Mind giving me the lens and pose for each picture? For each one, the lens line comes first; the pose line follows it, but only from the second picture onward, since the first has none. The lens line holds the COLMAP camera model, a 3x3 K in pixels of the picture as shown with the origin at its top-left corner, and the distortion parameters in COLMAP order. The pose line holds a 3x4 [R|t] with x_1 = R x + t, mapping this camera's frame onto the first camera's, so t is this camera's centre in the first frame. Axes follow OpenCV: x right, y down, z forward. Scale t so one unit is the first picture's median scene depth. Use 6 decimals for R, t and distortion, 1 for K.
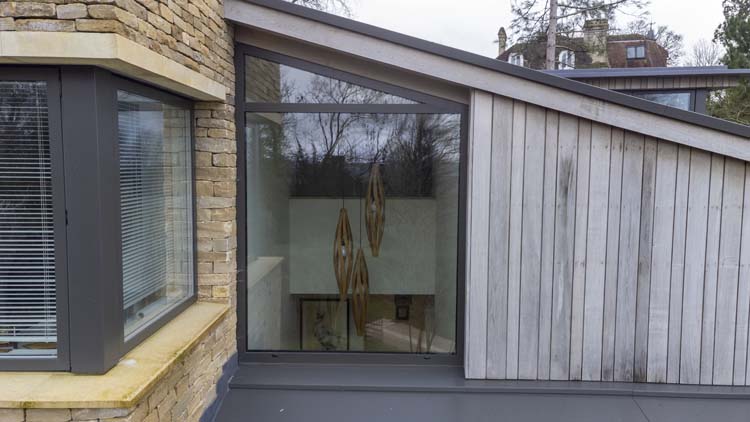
lens RADIAL K [[551.7, 0, 376.1], [0, 551.7, 212.5], [0, 0, 1]] dist [0.028636, 0.015252]
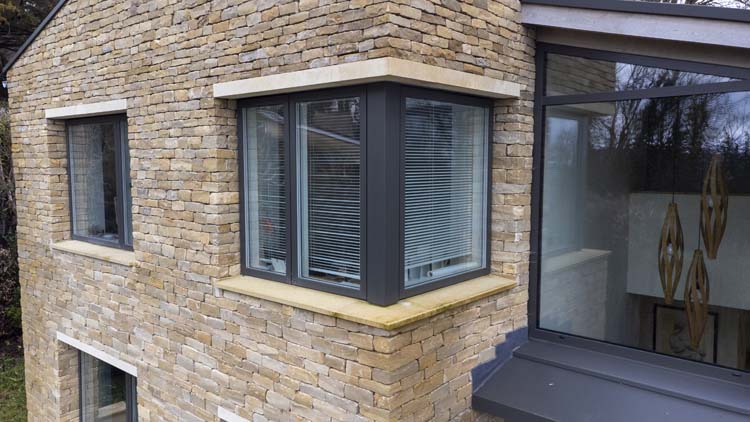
lens RADIAL K [[551.7, 0, 372.1], [0, 551.7, 212.1], [0, 0, 1]] dist [0.028636, 0.015252]
pose [[0.762218, 0.050227, -0.645369, 0.230424], [-0.049549, 0.998587, 0.019196, 0.022496], [0.645422, 0.017346, 0.763630, -0.037522]]
